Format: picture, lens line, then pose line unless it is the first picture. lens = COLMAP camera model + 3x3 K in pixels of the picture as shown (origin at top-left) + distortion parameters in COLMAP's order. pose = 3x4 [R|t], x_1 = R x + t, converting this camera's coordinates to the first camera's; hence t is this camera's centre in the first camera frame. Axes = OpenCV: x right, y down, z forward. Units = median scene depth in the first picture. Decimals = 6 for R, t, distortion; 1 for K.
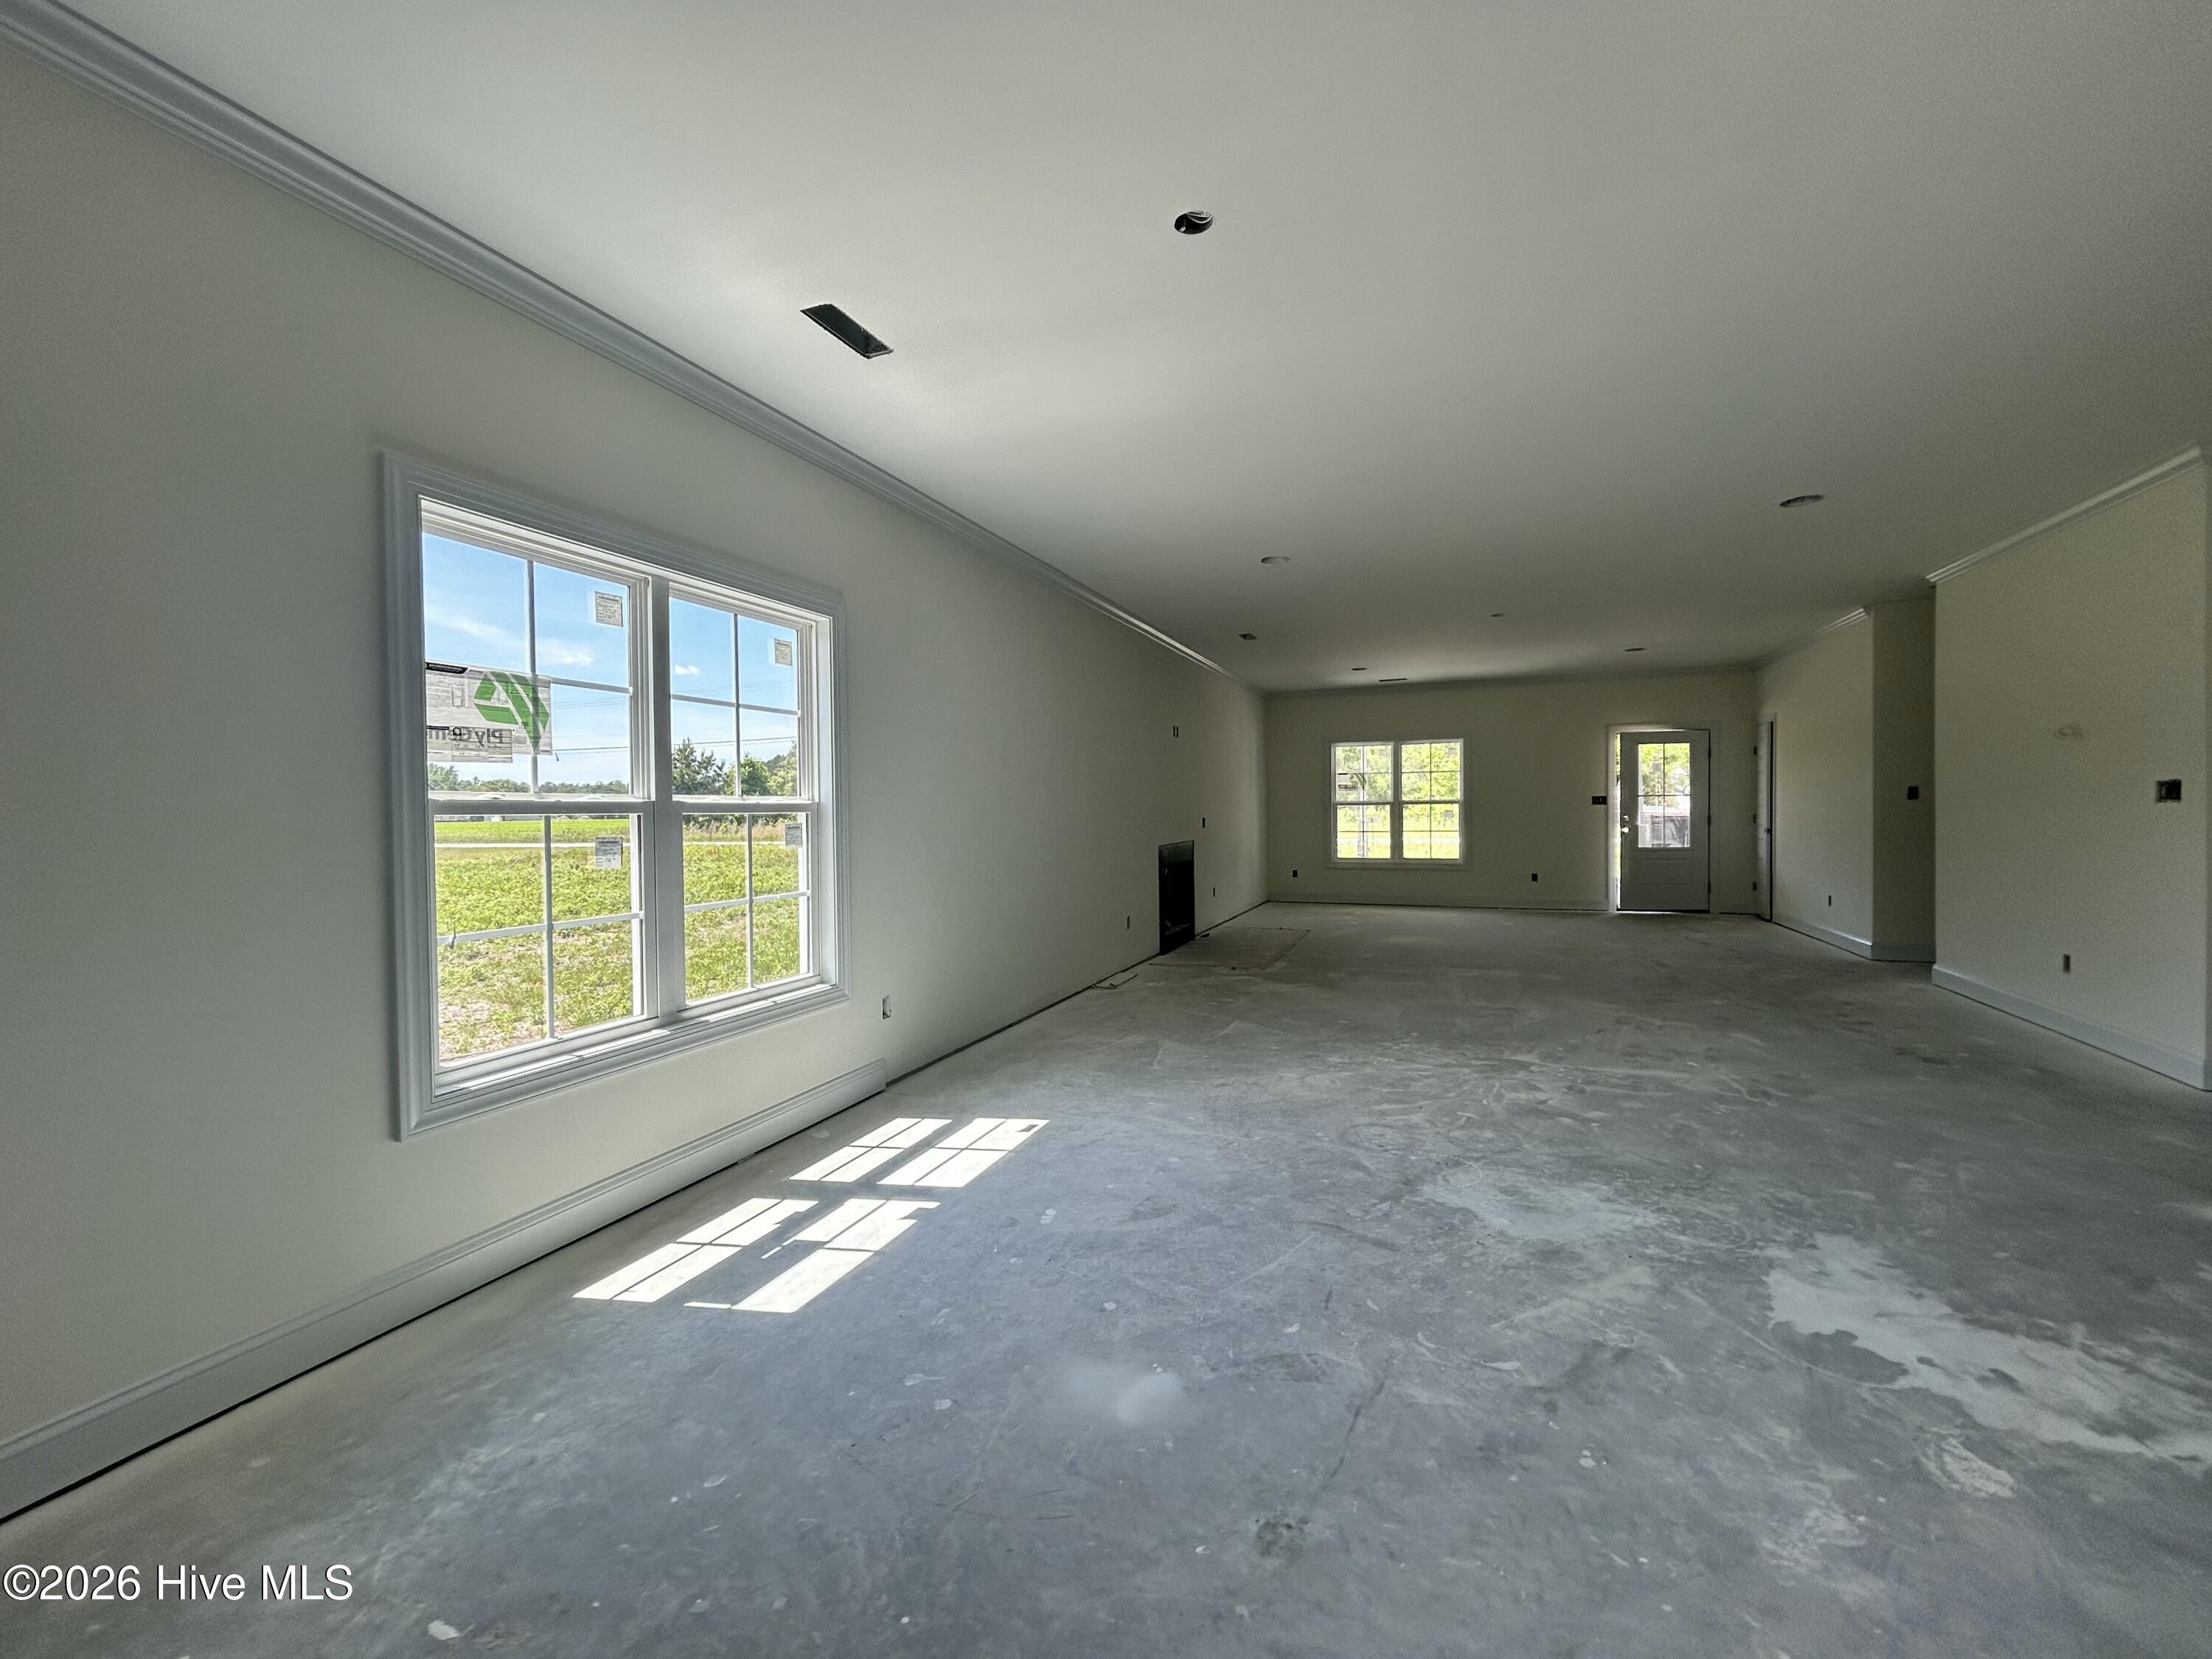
lens RADIAL K [[900.4, 0, 1102.6], [0, 900.4, 822.2], [0, 0, 1]] dist [-0.001061, 0.002297]
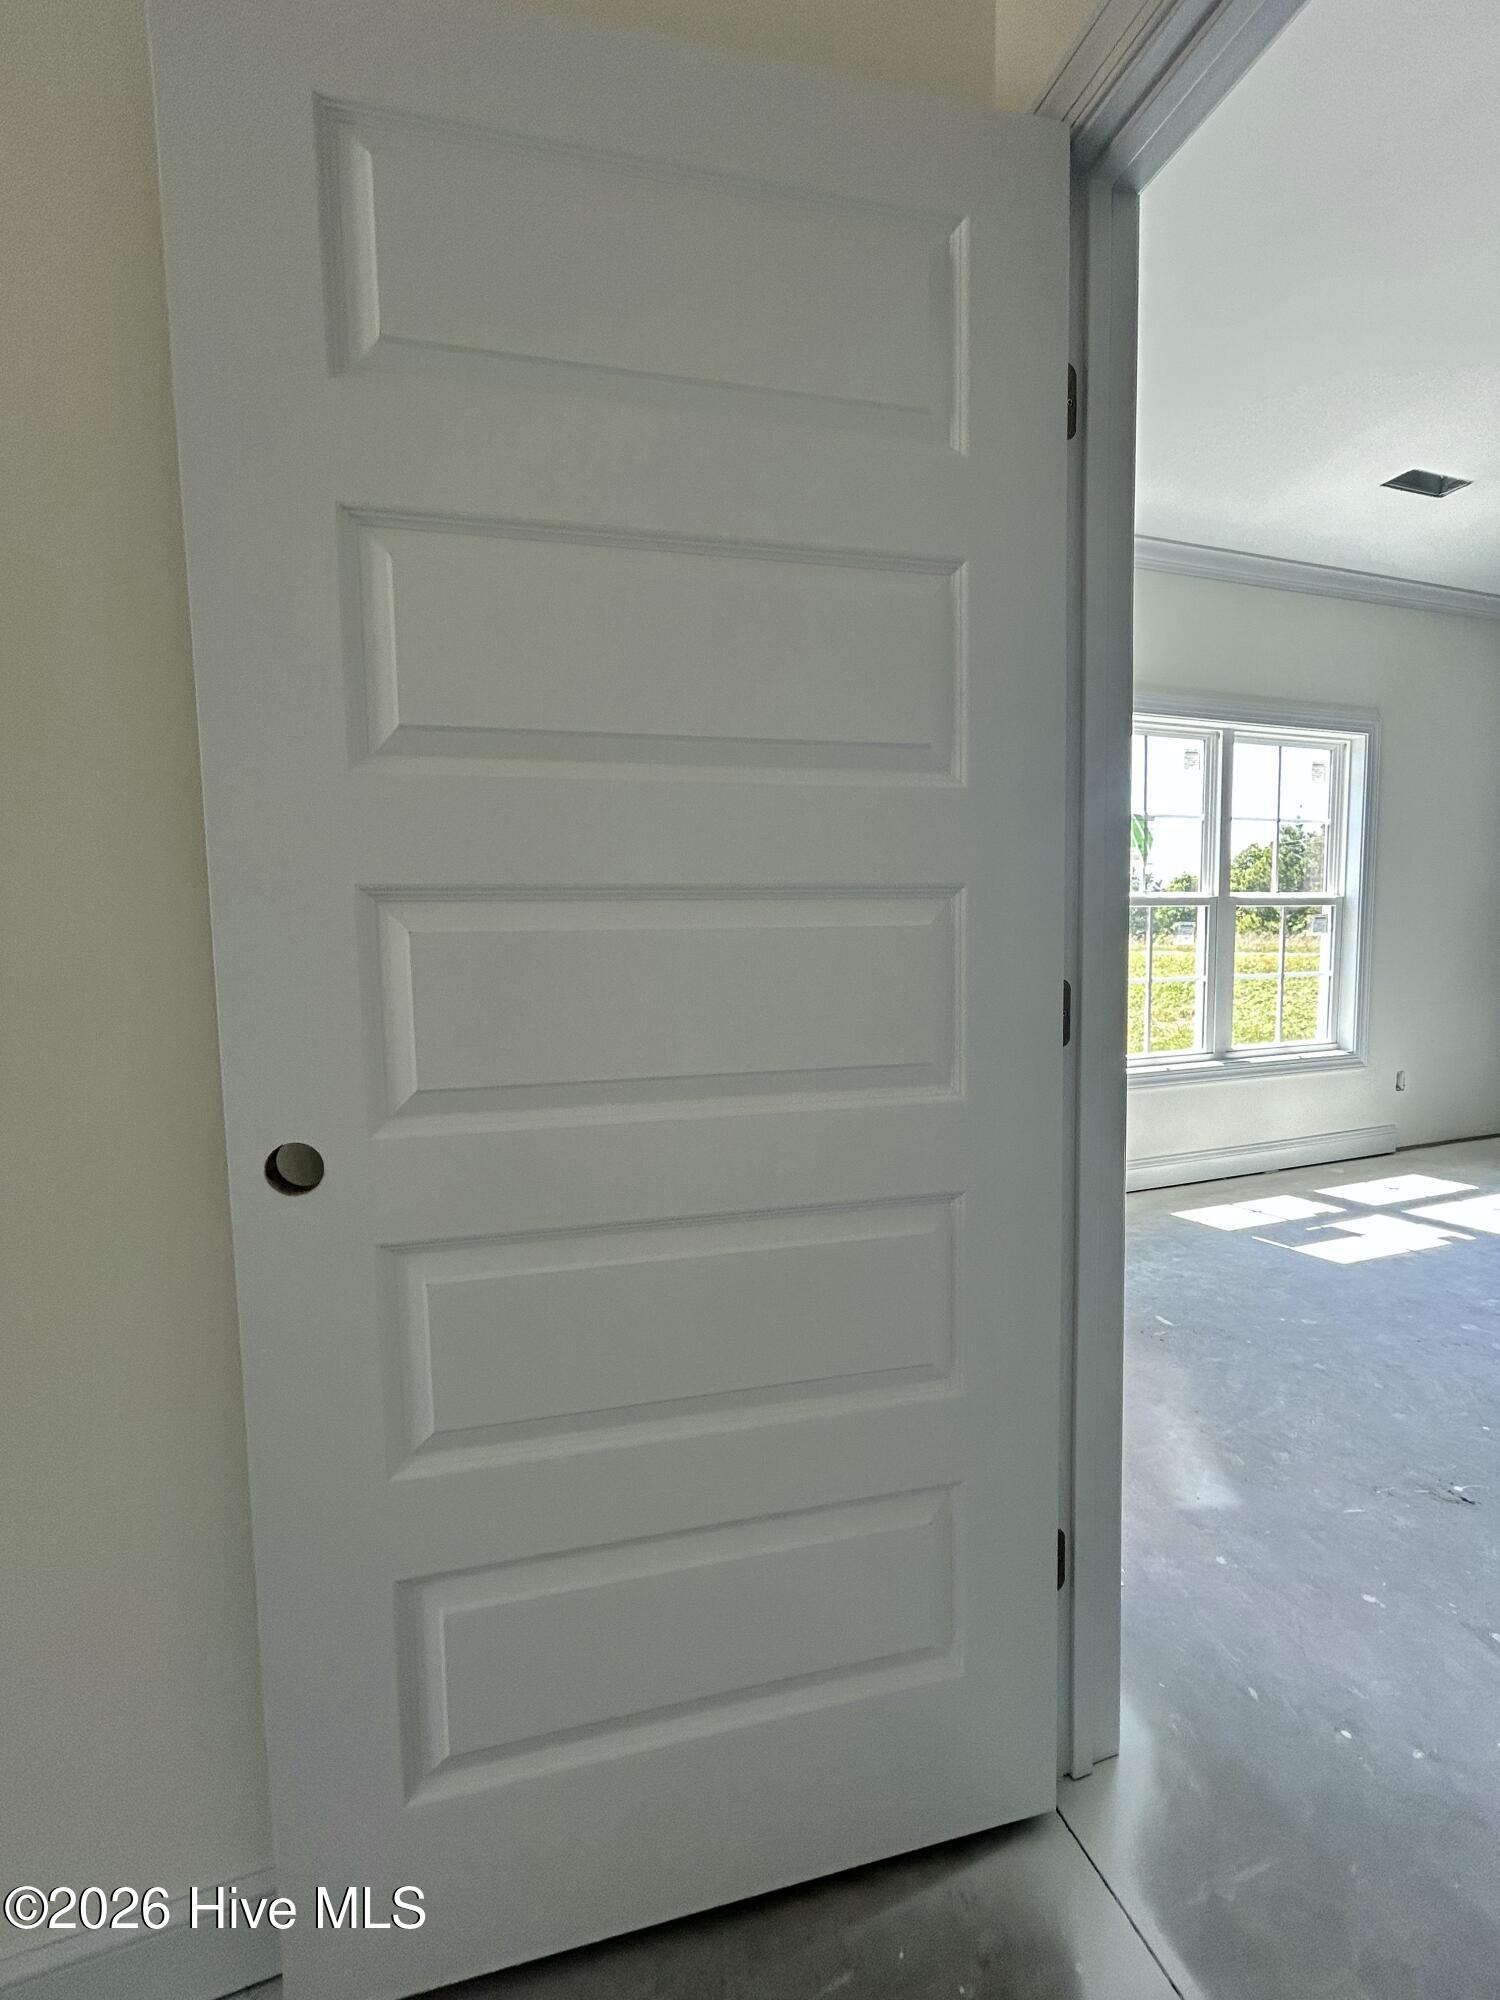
lens RADIAL K [[814.1, 0, 743.6], [0, 814.1, 998.2], [0, 0, 1]] dist [-0.001061, 0.002297]
pose [[0.653241, 0.058230, -0.754908, -0.022202], [-0.001530, 0.997138, 0.075591, 0.038746], [0.757149, -0.048224, 0.651460, -0.367564]]
